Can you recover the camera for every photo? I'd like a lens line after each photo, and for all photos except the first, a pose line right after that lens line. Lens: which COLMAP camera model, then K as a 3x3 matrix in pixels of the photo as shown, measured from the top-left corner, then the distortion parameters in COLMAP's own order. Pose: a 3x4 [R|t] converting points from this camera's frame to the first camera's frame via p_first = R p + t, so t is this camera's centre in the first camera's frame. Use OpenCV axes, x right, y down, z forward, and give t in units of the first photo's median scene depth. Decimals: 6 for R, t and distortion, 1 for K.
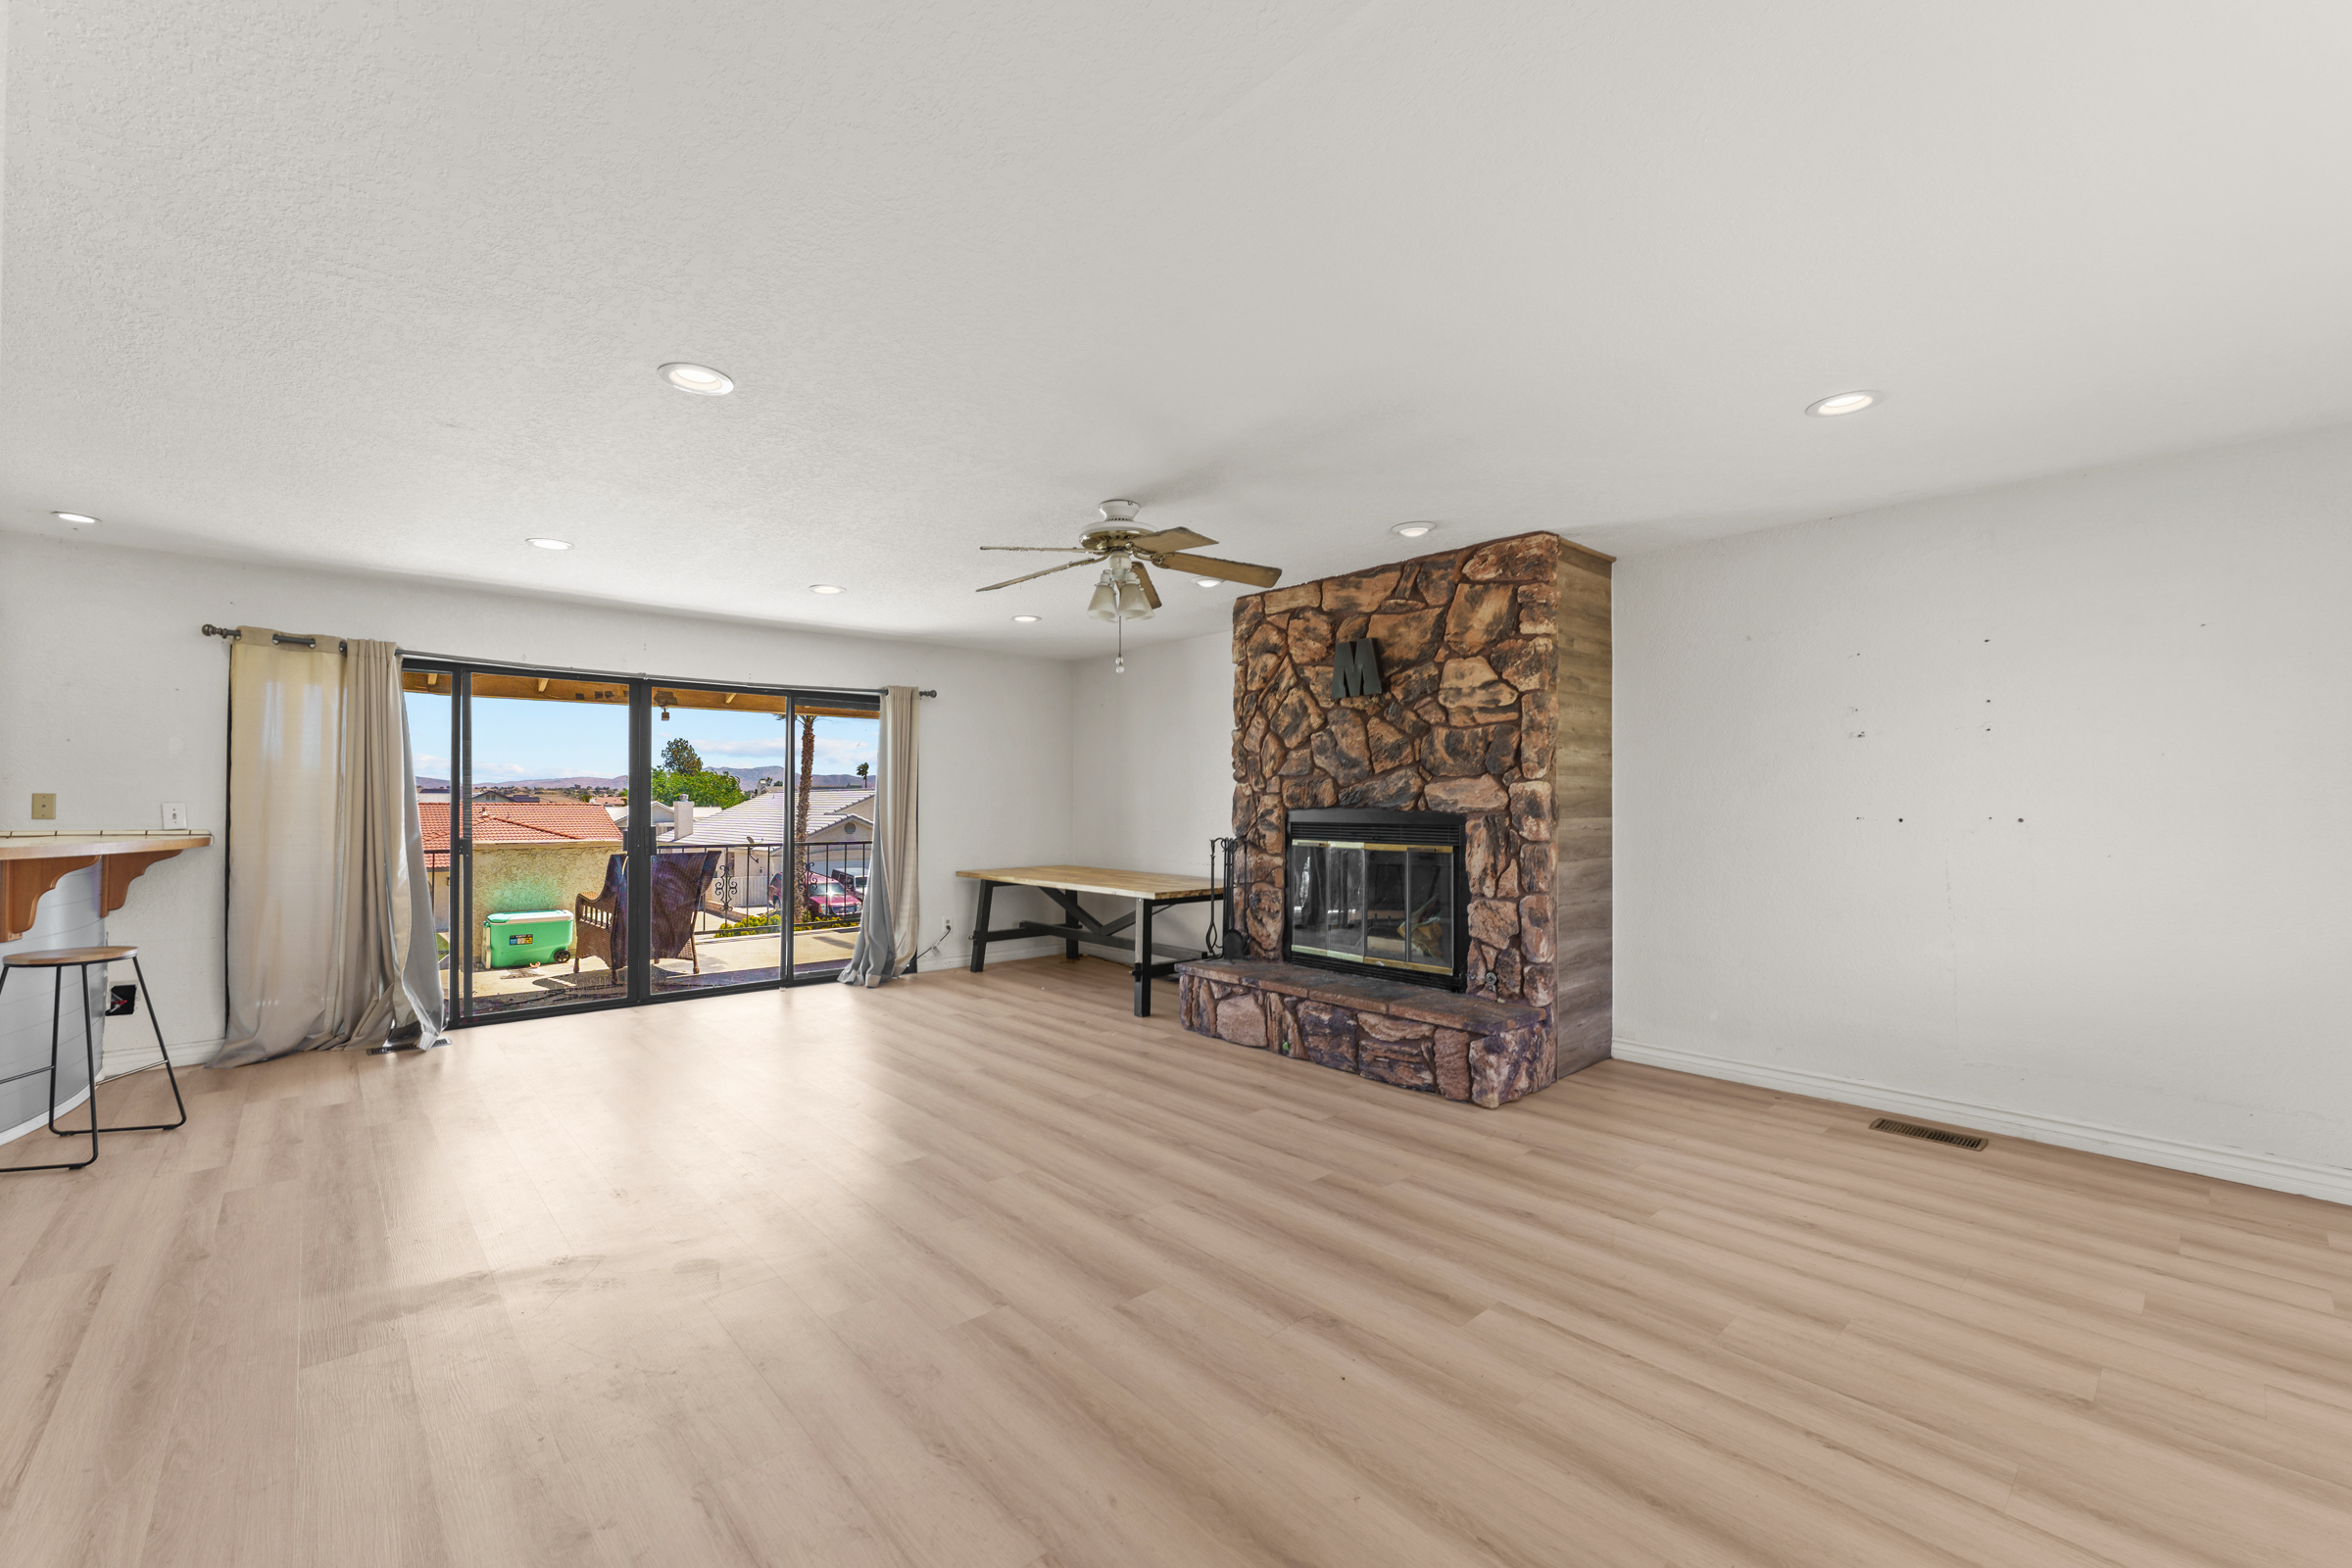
lens RADIAL K [[936.8, 0, 1163.9], [0, 936.8, 798.9], [0, 0, 1]] dist [0.000722, 0.000058]
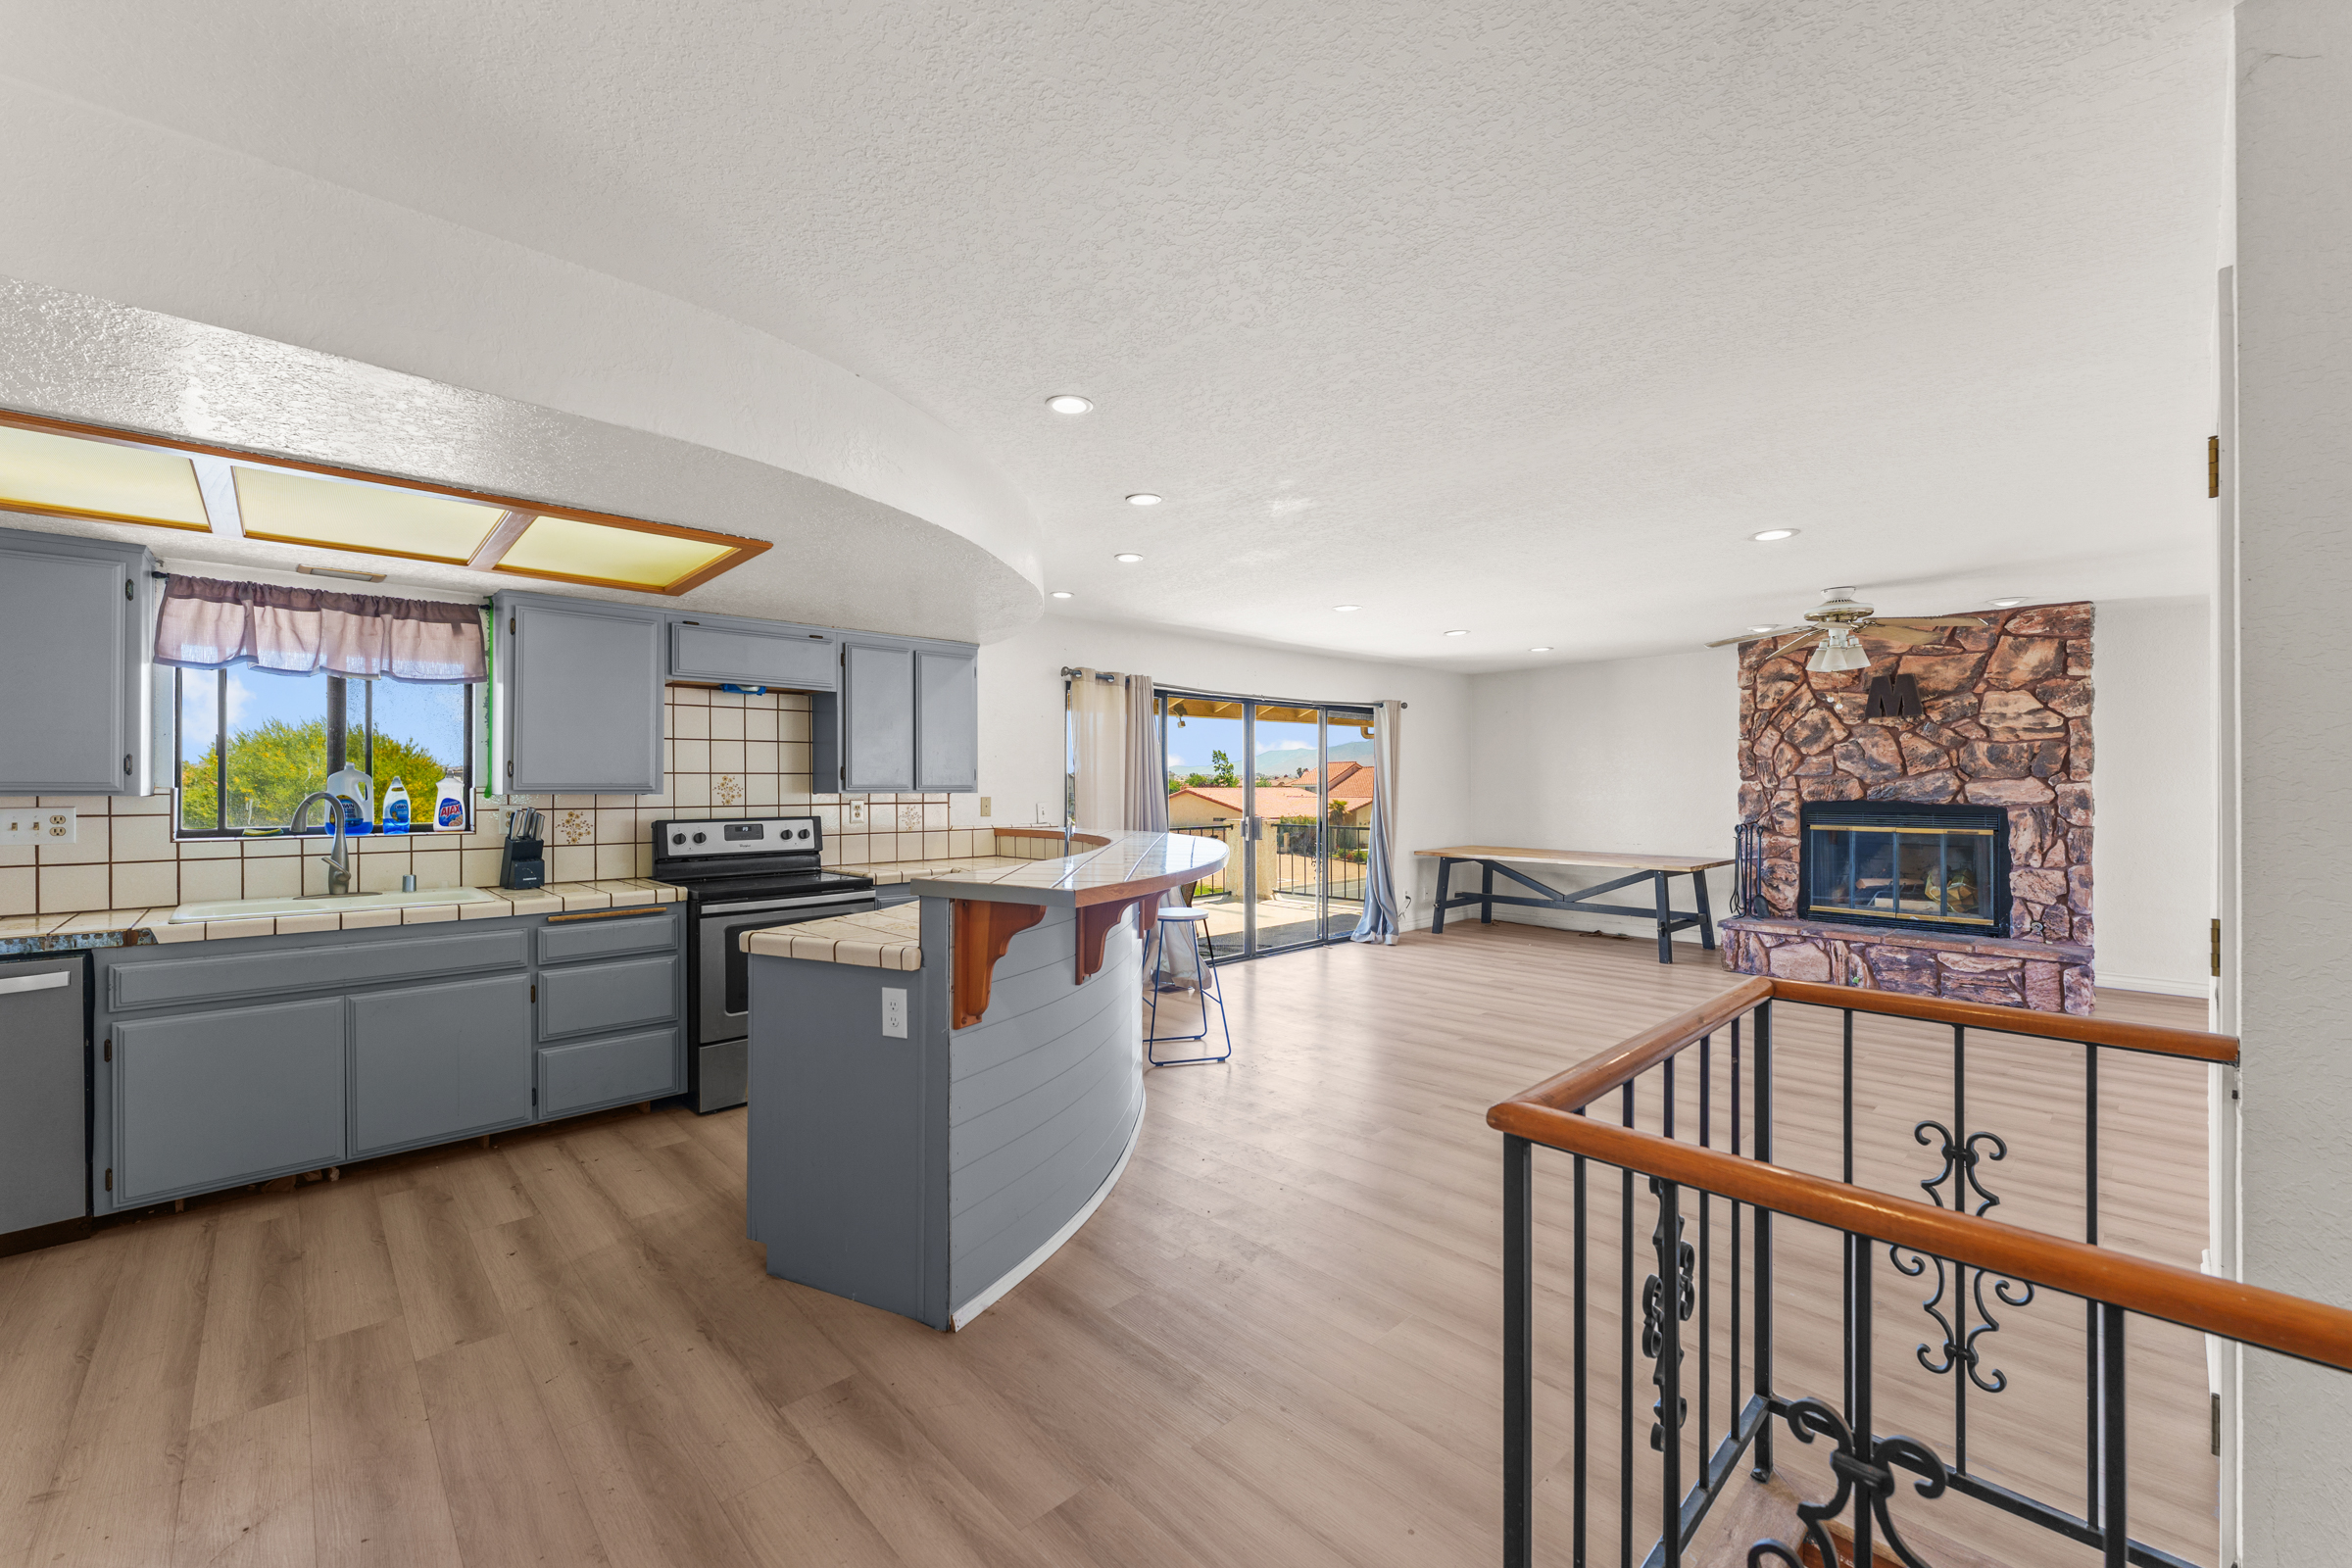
lens RADIAL K [[936.8, 0, 1179.6], [0, 936.8, 783.4], [0, 0, 1]] dist [0.000722, 0.000058]
pose [[0.999635, -0.004884, 0.026587, -0.858118], [0.004763, 0.999978, 0.004629, -0.027077], [-0.026609, -0.004500, 0.999636, -0.304906]]
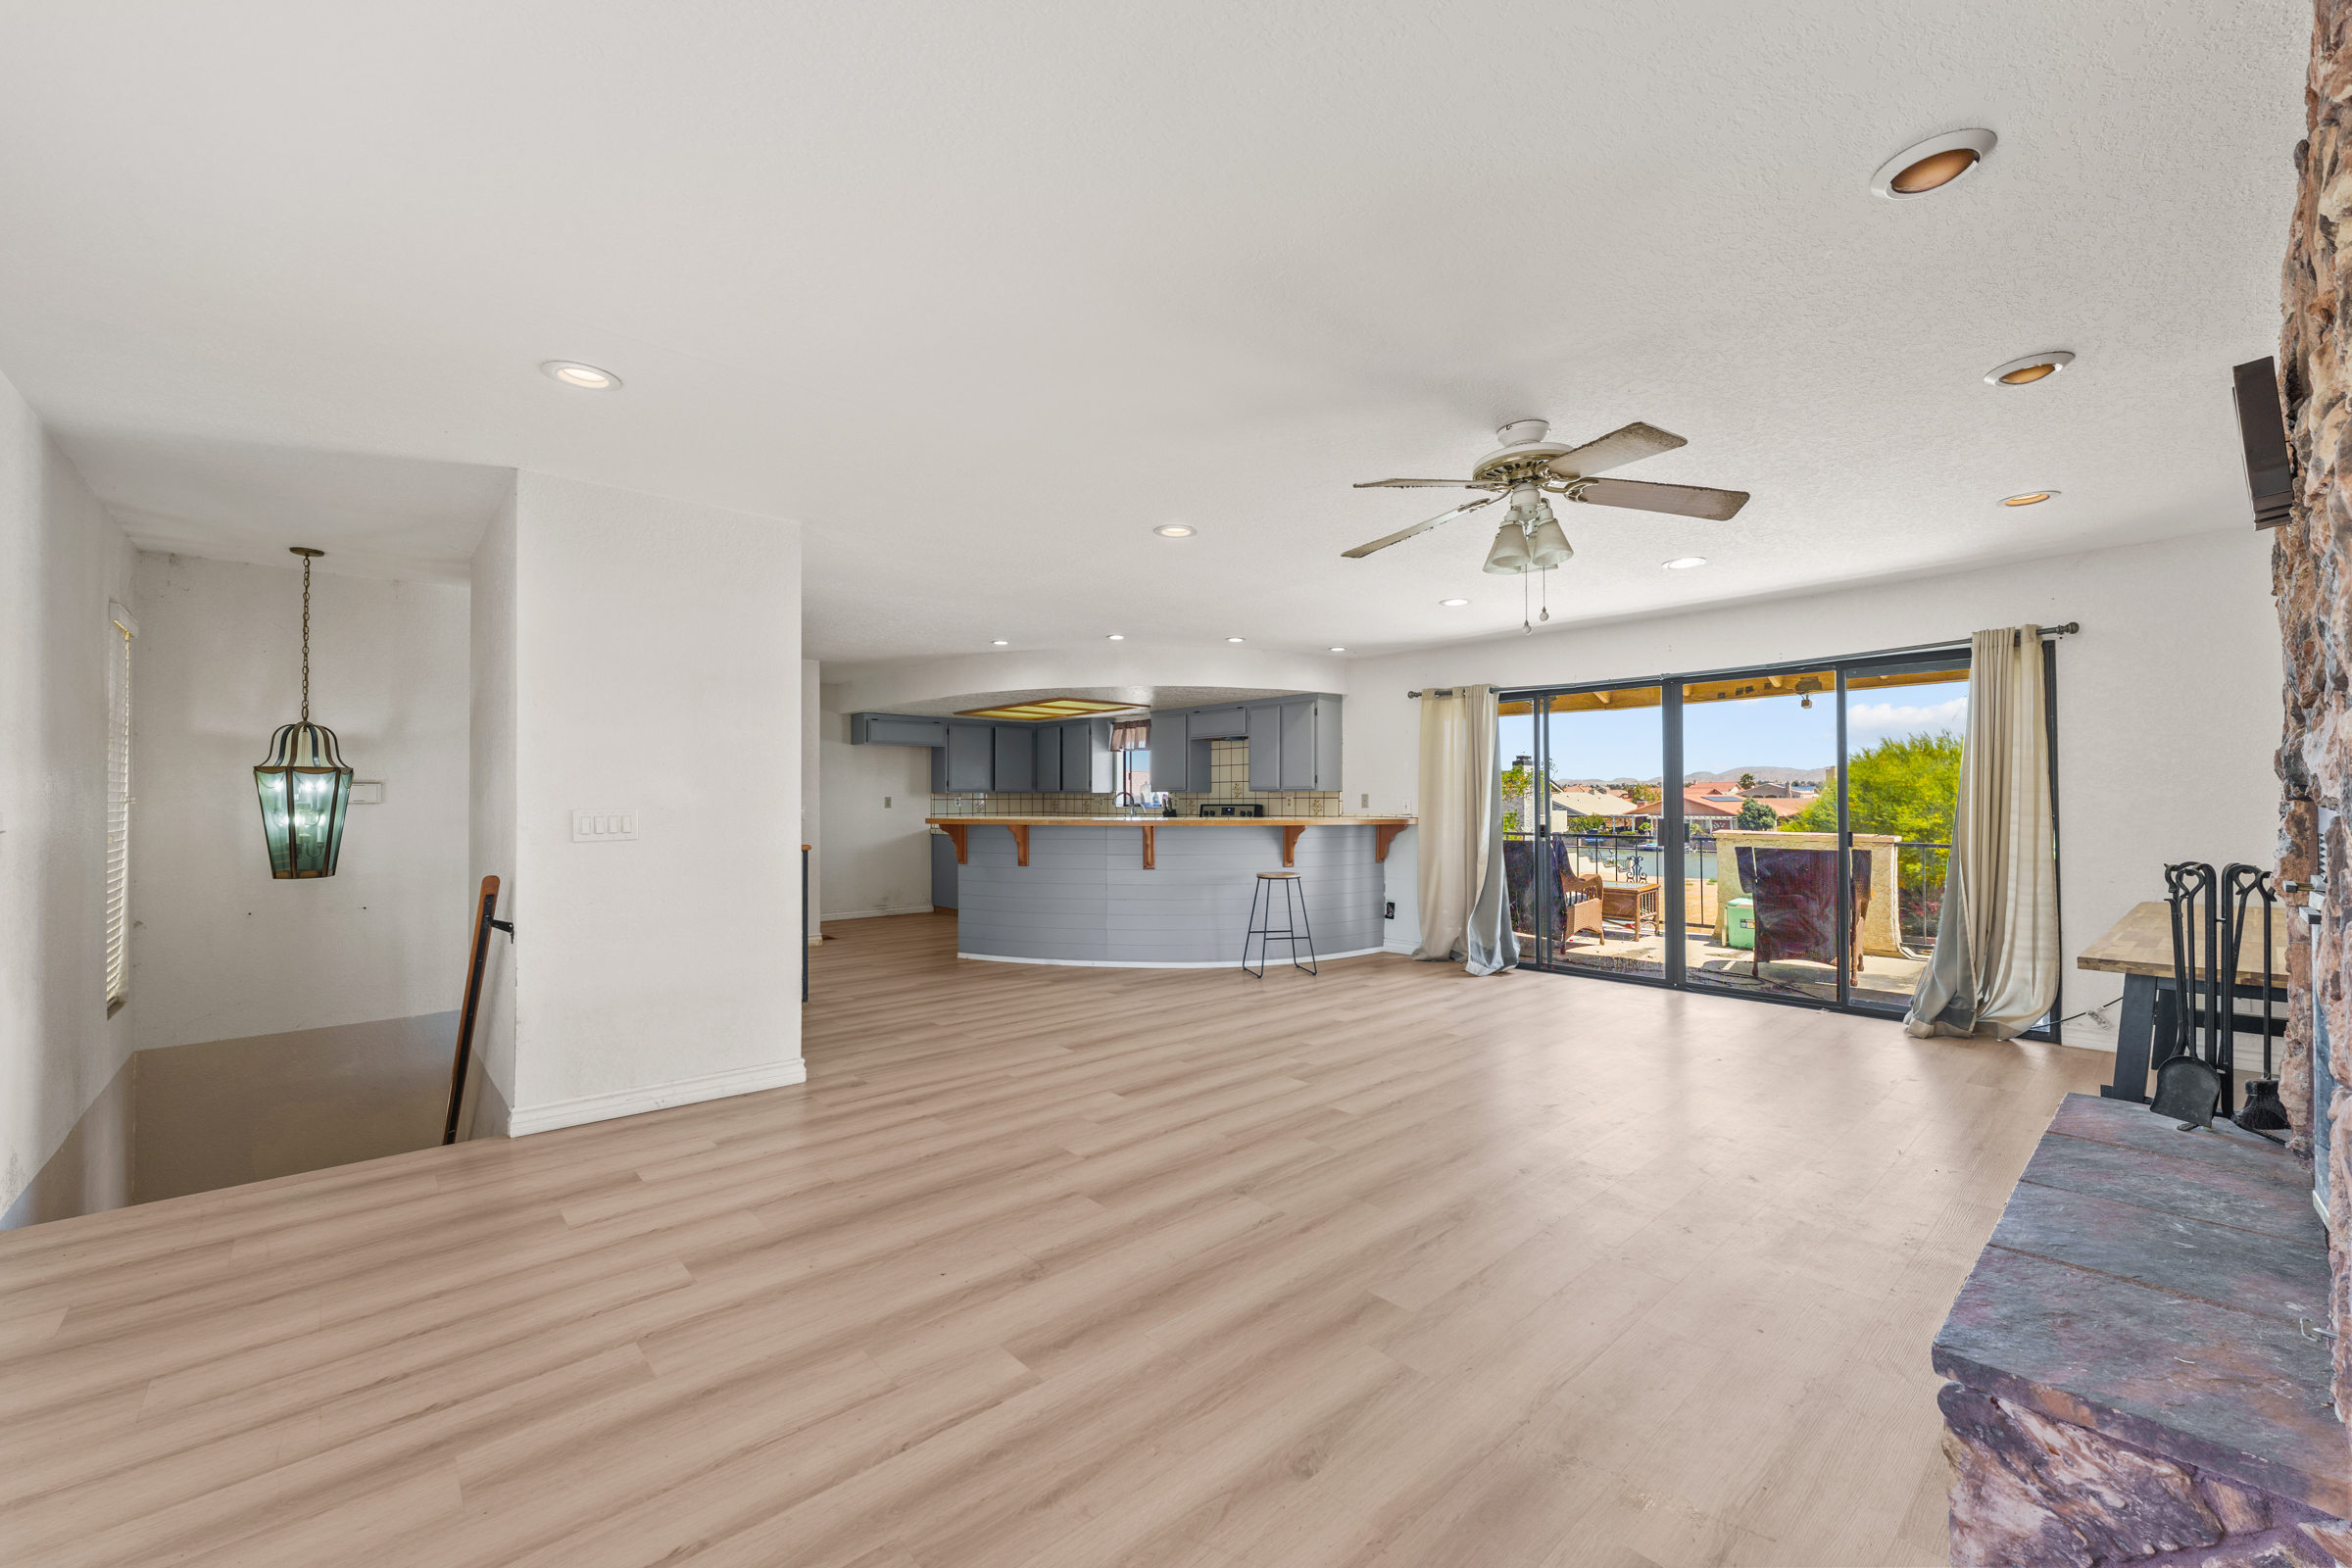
lens RADIAL K [[936.8, 0, 1196.9], [0, 936.8, 788.0], [0, 0, 1]] dist [0.000722, 0.000058]
pose [[0.022750, -0.015968, -0.999614, 0.600948], [0.011418, 0.999811, -0.015712, 0.006637], [0.999676, -0.011056, 0.022928, 0.555127]]
